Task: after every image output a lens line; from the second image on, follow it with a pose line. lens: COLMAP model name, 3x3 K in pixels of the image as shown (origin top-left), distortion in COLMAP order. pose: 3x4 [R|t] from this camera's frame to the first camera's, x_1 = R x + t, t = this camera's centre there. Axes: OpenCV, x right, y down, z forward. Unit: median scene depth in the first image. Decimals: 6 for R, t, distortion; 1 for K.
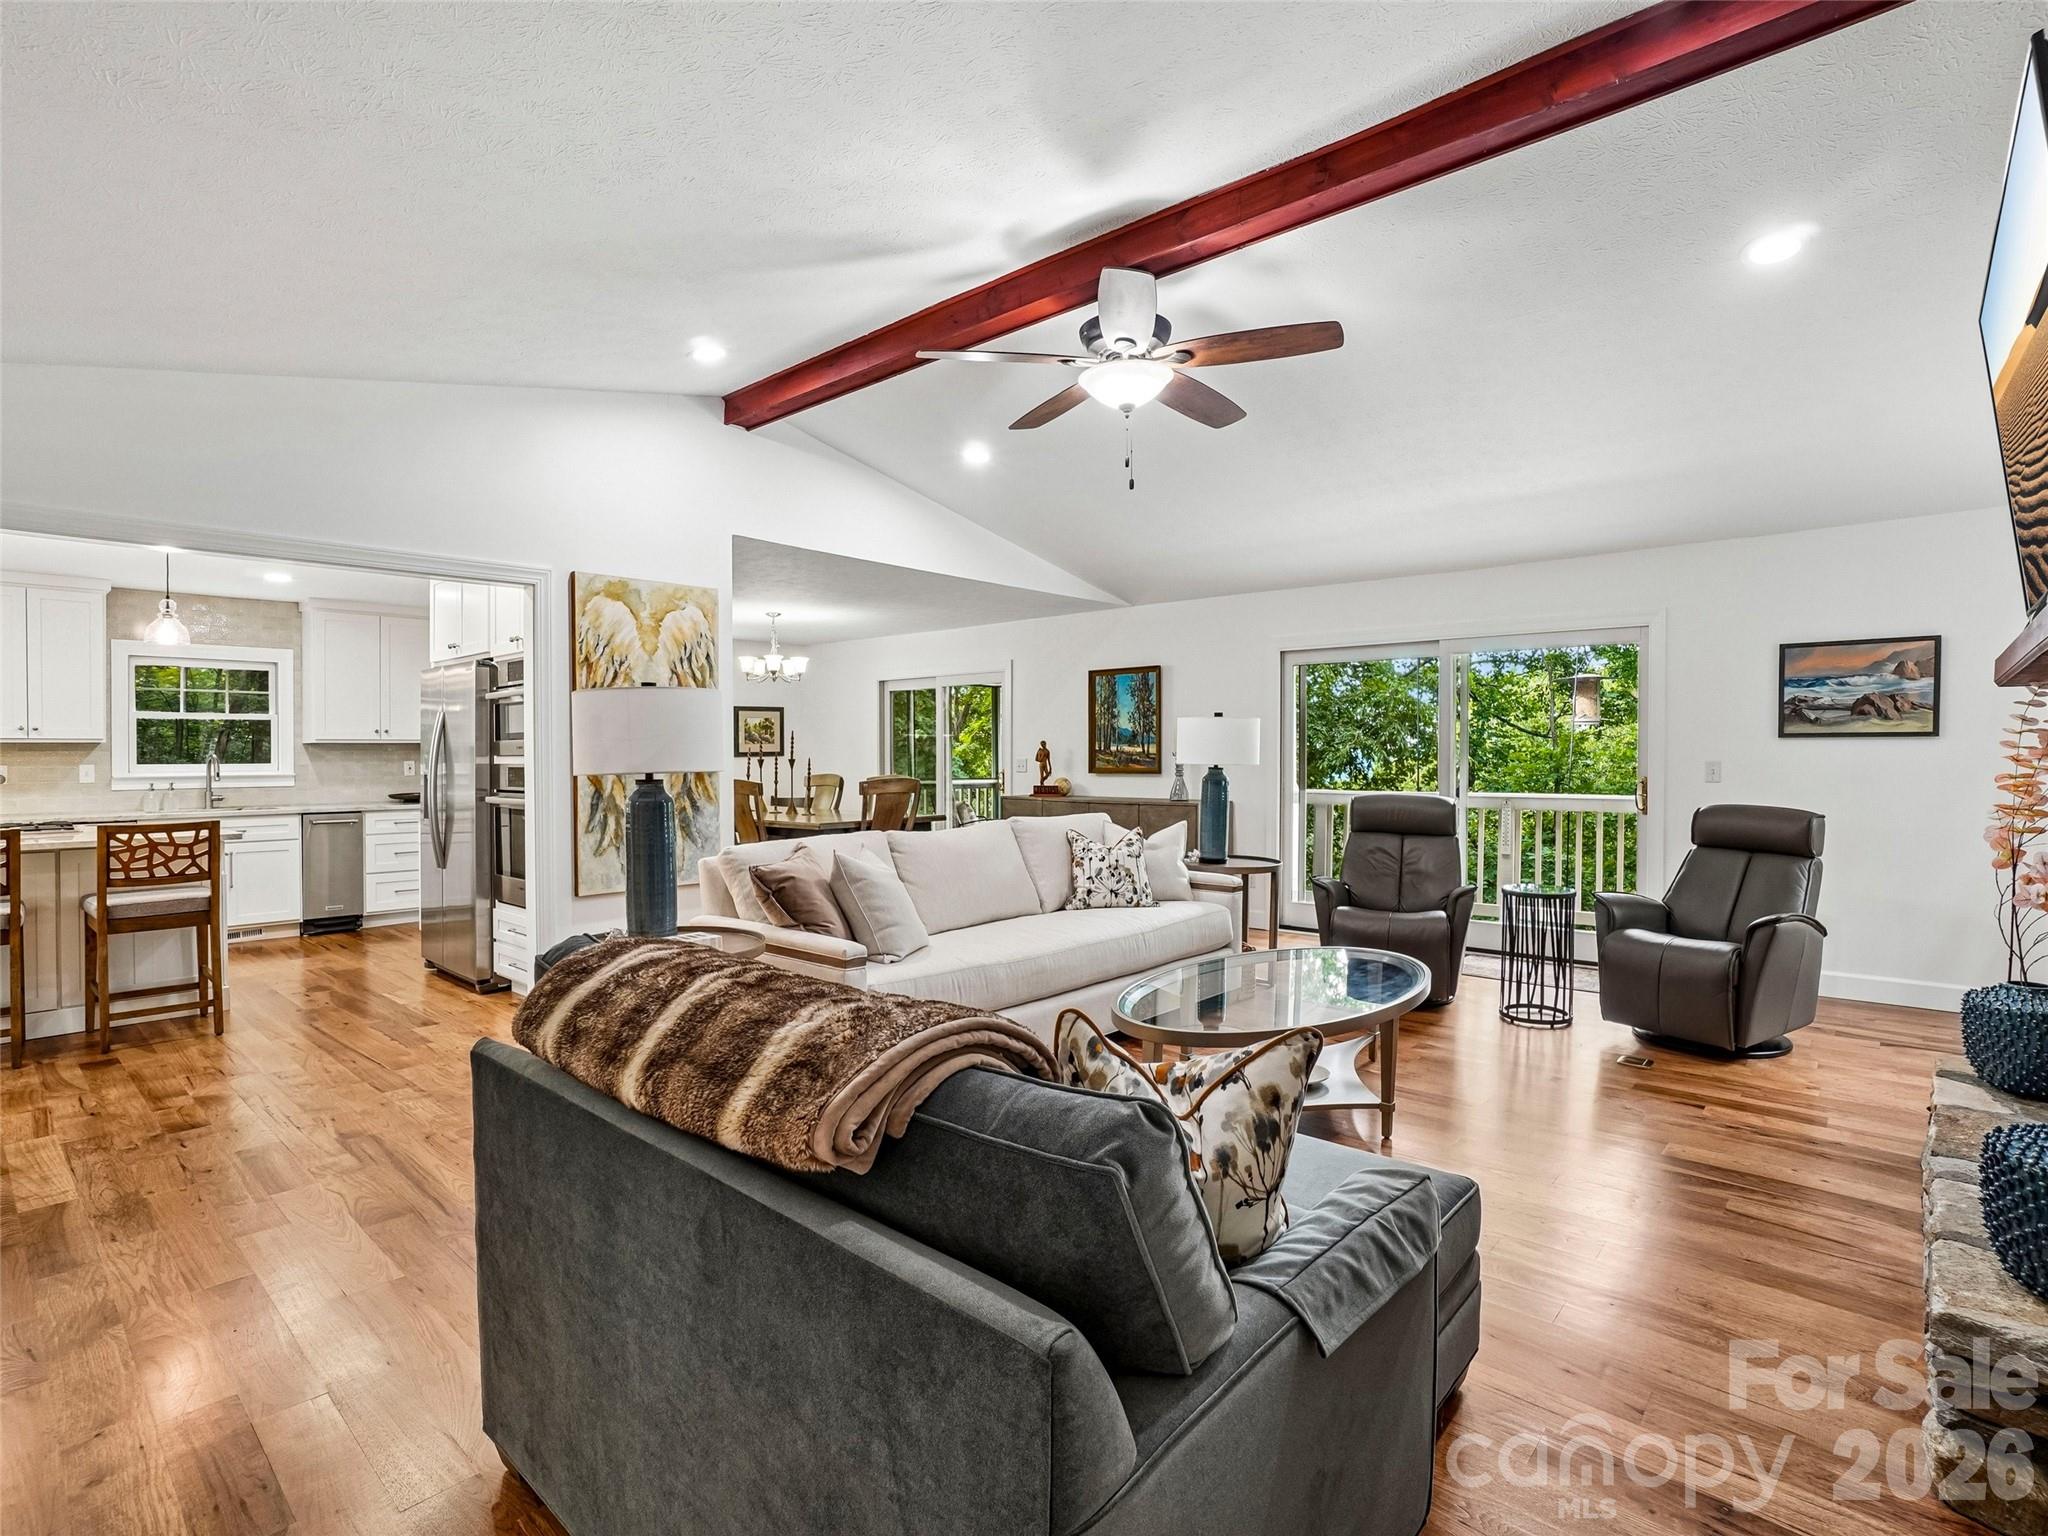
lens RADIAL K [[1014.0, 0, 1013.5], [0, 1014.0, 753.1], [0, 0, 1]] dist [-0.060338, 0.020173]
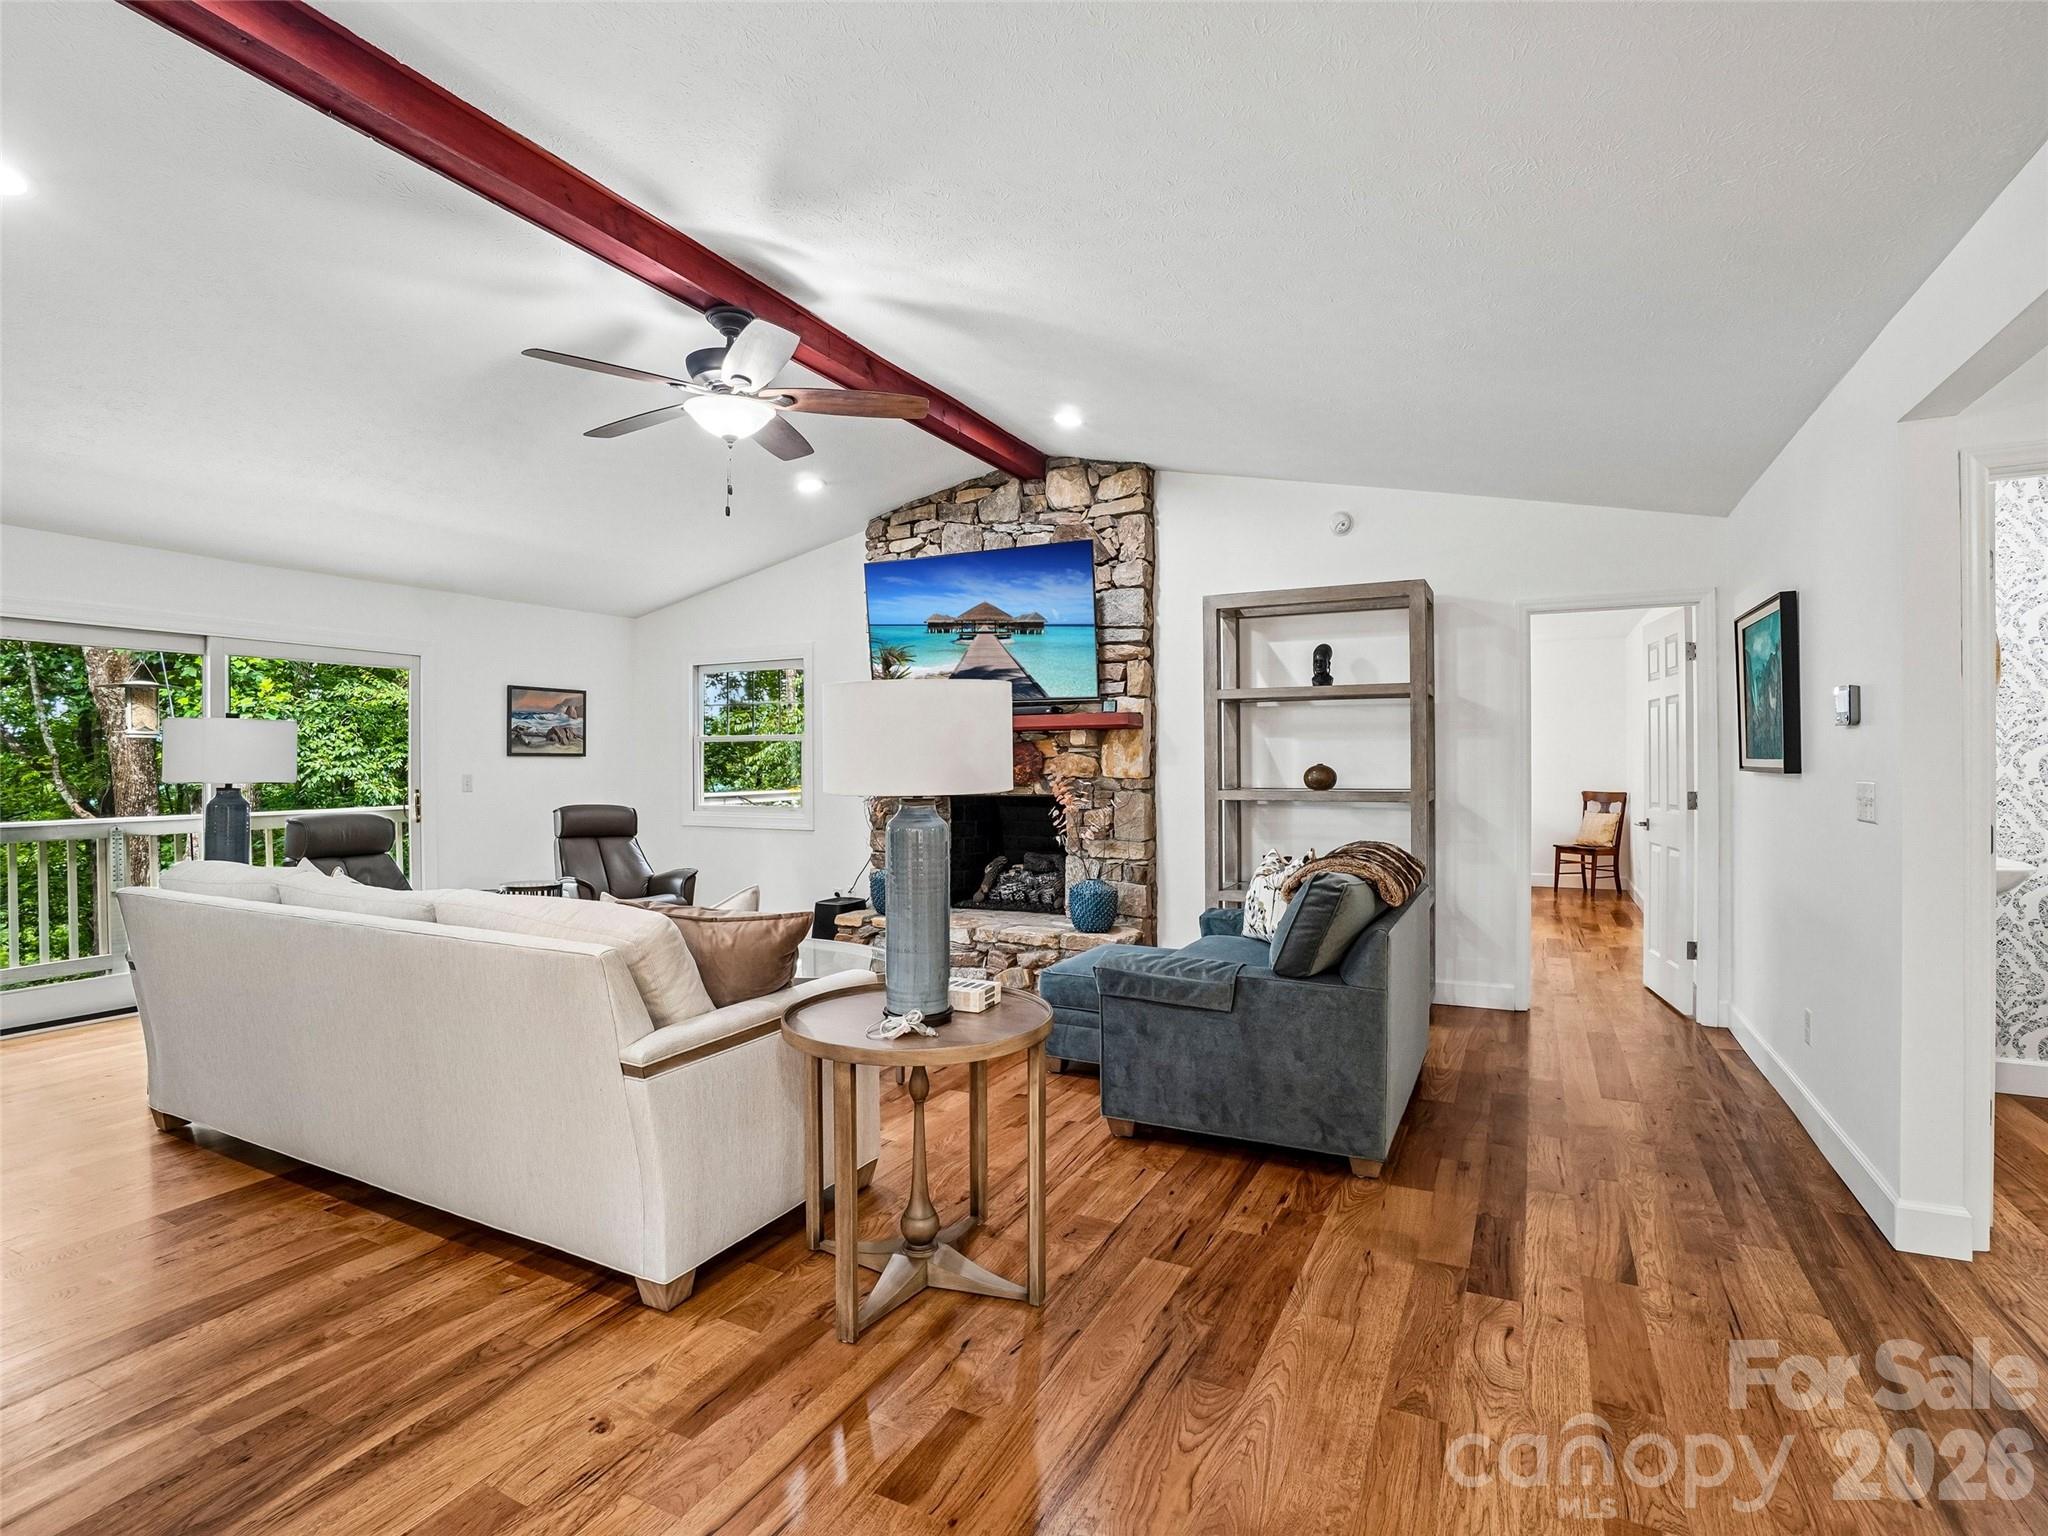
lens RADIAL K [[1014.0, 0, 1015.6], [0, 1014.0, 760.3], [0, 0, 1]] dist [-0.060338, 0.020173]
pose [[-0.255100, 0.007341, 0.966887, -0.450317], [0.006612, 0.999961, -0.005848, 0.001397], [-0.966892, 0.004901, -0.255138, 0.450585]]
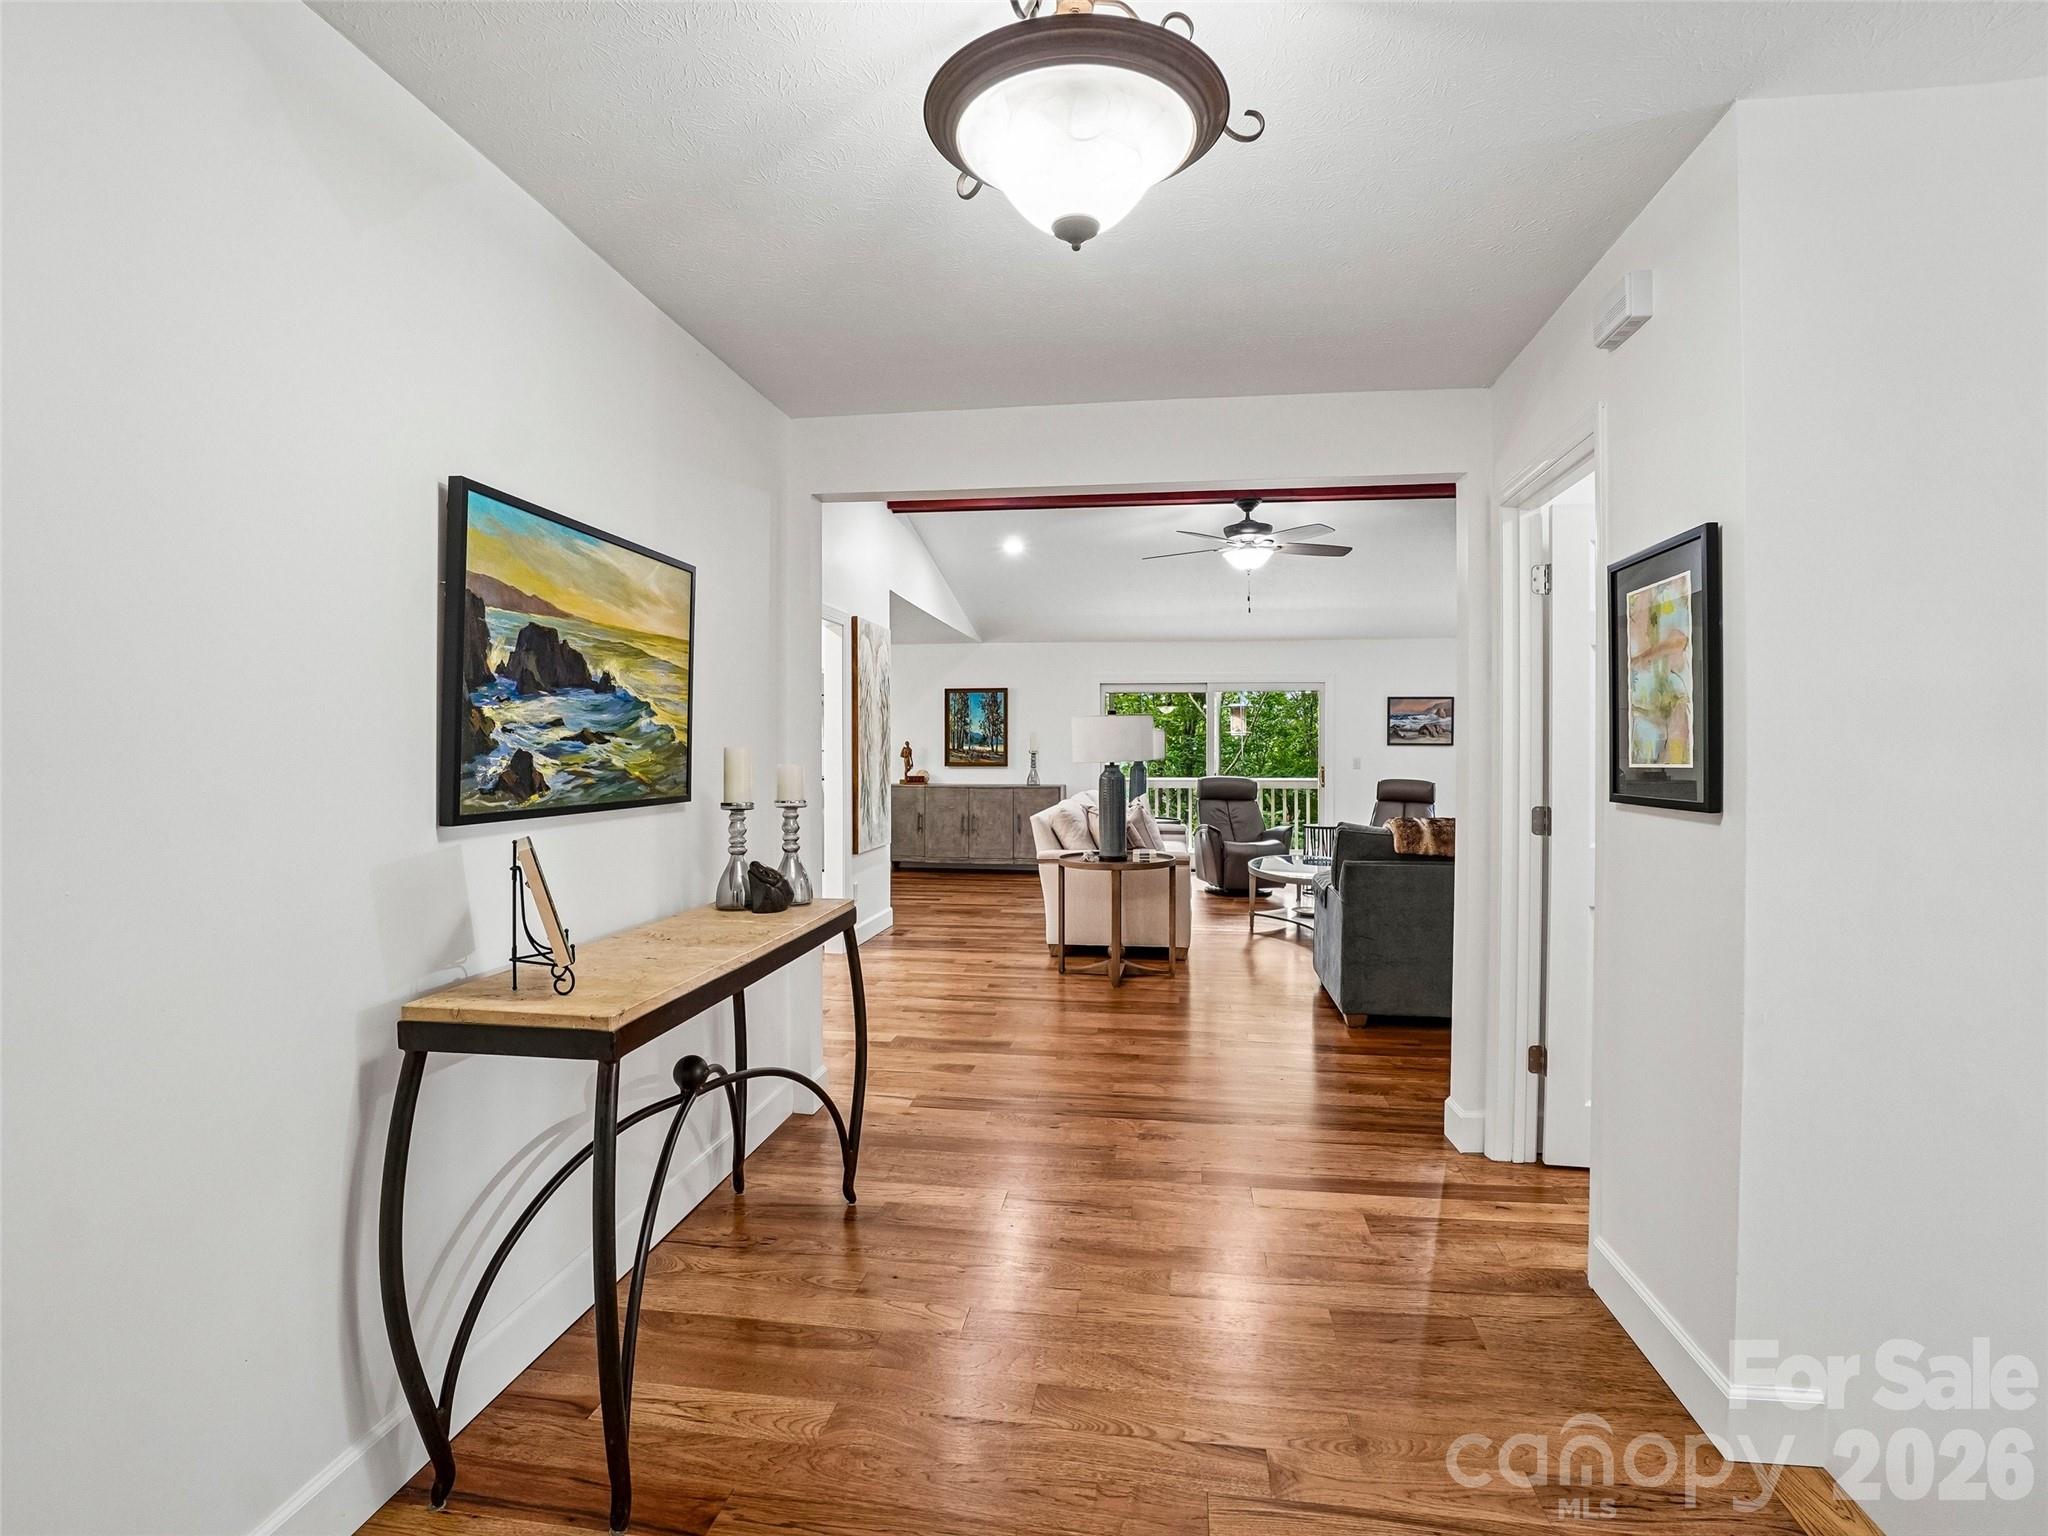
lens RADIAL K [[1014.0, 0, 1013.5], [0, 1014.0, 756.8], [0, 0, 1]] dist [-0.060338, 0.020173]
pose [[0.837924, 0.003045, 0.545778, -0.596055], [-0.005501, 0.999981, 0.002867, 0.003251], [-0.545759, -0.005405, 0.837925, -0.163177]]
